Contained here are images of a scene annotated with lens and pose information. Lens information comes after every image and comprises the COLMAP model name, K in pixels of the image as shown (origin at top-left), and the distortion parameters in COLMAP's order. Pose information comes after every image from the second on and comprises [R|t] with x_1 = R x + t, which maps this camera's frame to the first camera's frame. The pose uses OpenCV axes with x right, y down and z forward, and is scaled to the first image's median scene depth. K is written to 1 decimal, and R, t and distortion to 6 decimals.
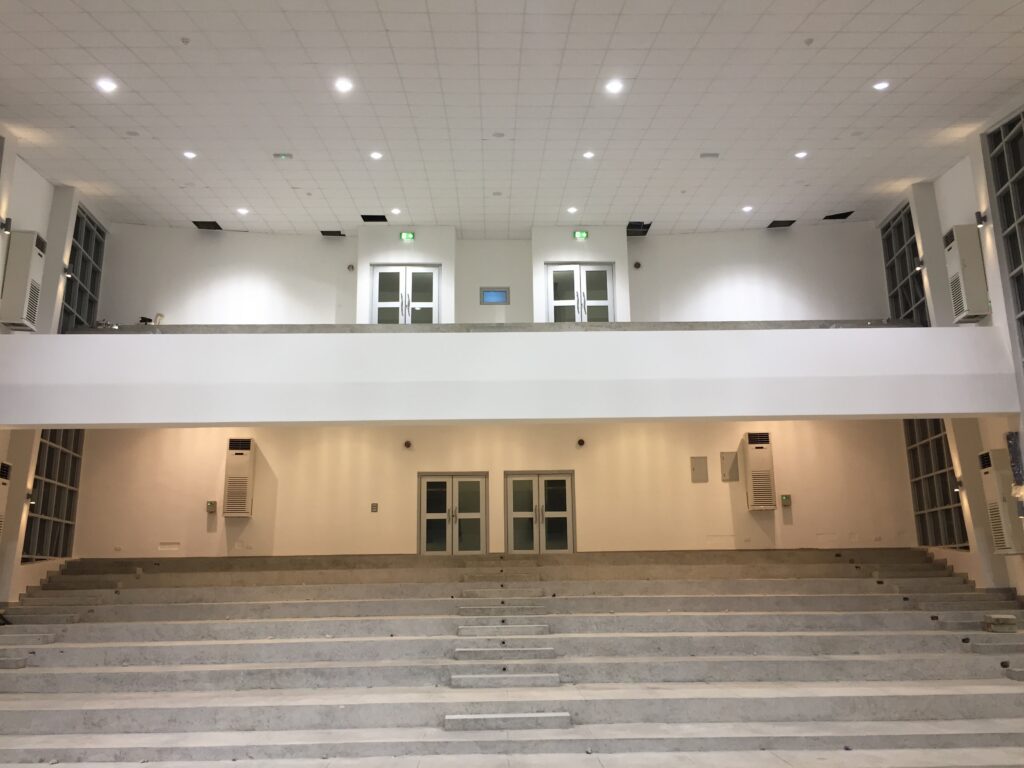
lens RADIAL K [[873.1, 0, 512.0], [0, 873.1, 384.0], [0, 0, 1]] dist [0.085576, -0.130078]
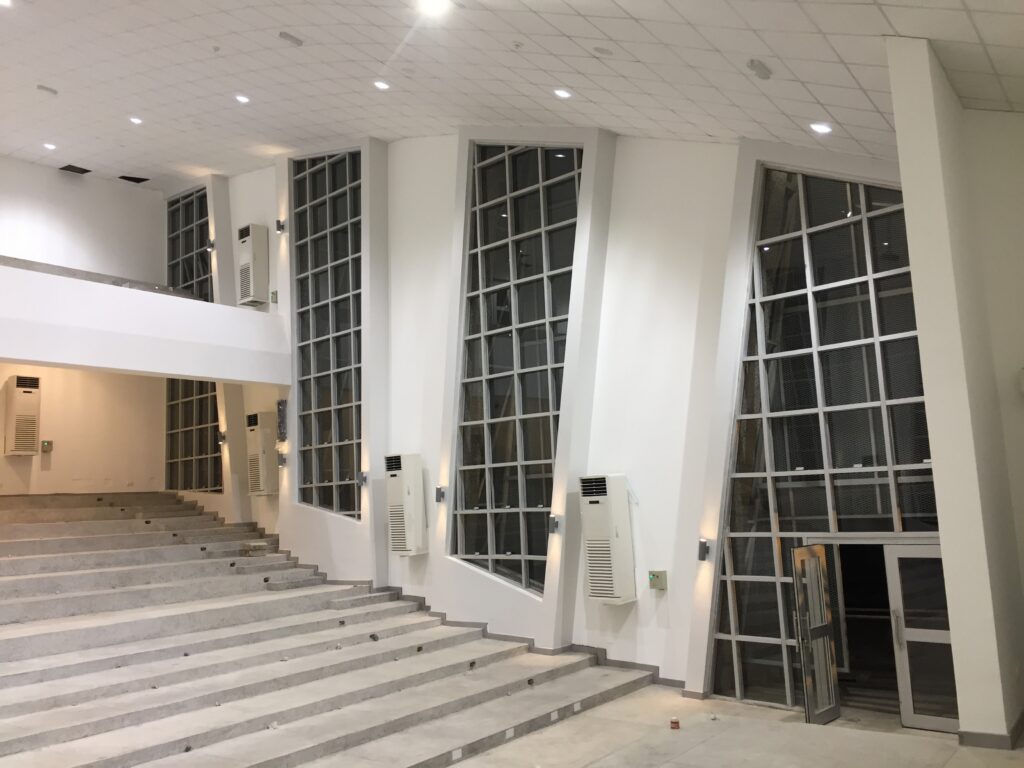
lens RADIAL K [[873.1, 0, 512.0], [0, 873.1, 384.0], [0, 0, 1]] dist [0.085576, -0.130078]
pose [[0.607883, 0.093480, 0.788505, -0.205999], [-0.139234, 0.990209, -0.010053, -0.001516], [-0.781724, -0.103676, 0.614946, -0.029308]]
